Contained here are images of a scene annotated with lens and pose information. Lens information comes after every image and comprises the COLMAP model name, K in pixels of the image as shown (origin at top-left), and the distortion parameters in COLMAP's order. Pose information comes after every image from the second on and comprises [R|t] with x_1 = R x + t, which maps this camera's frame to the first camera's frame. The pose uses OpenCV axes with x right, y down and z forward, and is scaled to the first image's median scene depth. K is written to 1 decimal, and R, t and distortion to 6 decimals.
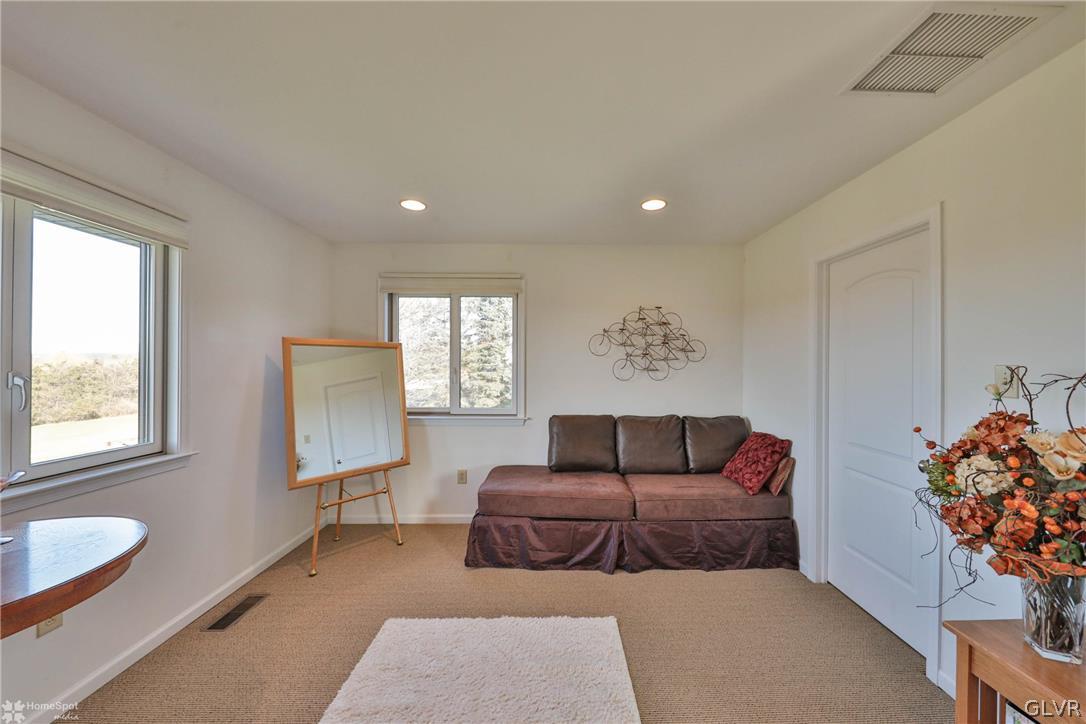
lens RADIAL K [[395.0, 0, 543.0], [0, 395.0, 362.0], [0, 0, 1]] dist [0.002874, -0.000042]
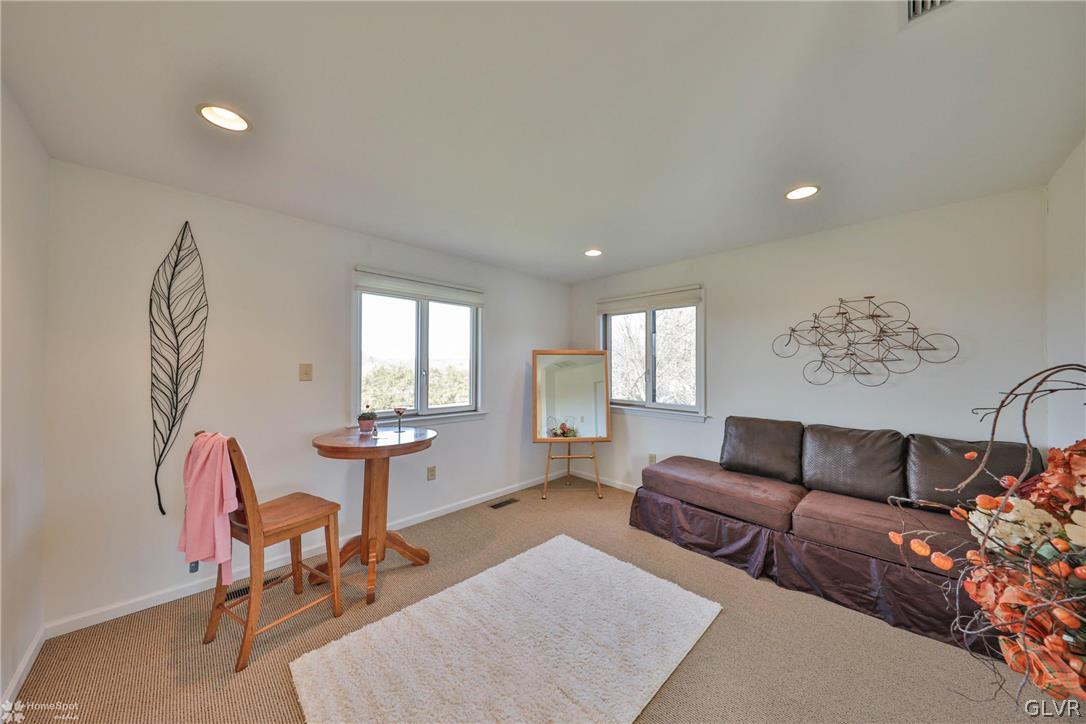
lens RADIAL K [[365.3, 0, 543.0], [0, 365.3, 362.0], [0, 0, 1]] dist [-0.000703, -0.000138]
pose [[0.689051, -0.009524, -0.724650, 0.457306], [0.004008, 0.999948, -0.009330, 0.001198], [0.724702, 0.003524, 0.689054, -0.016782]]
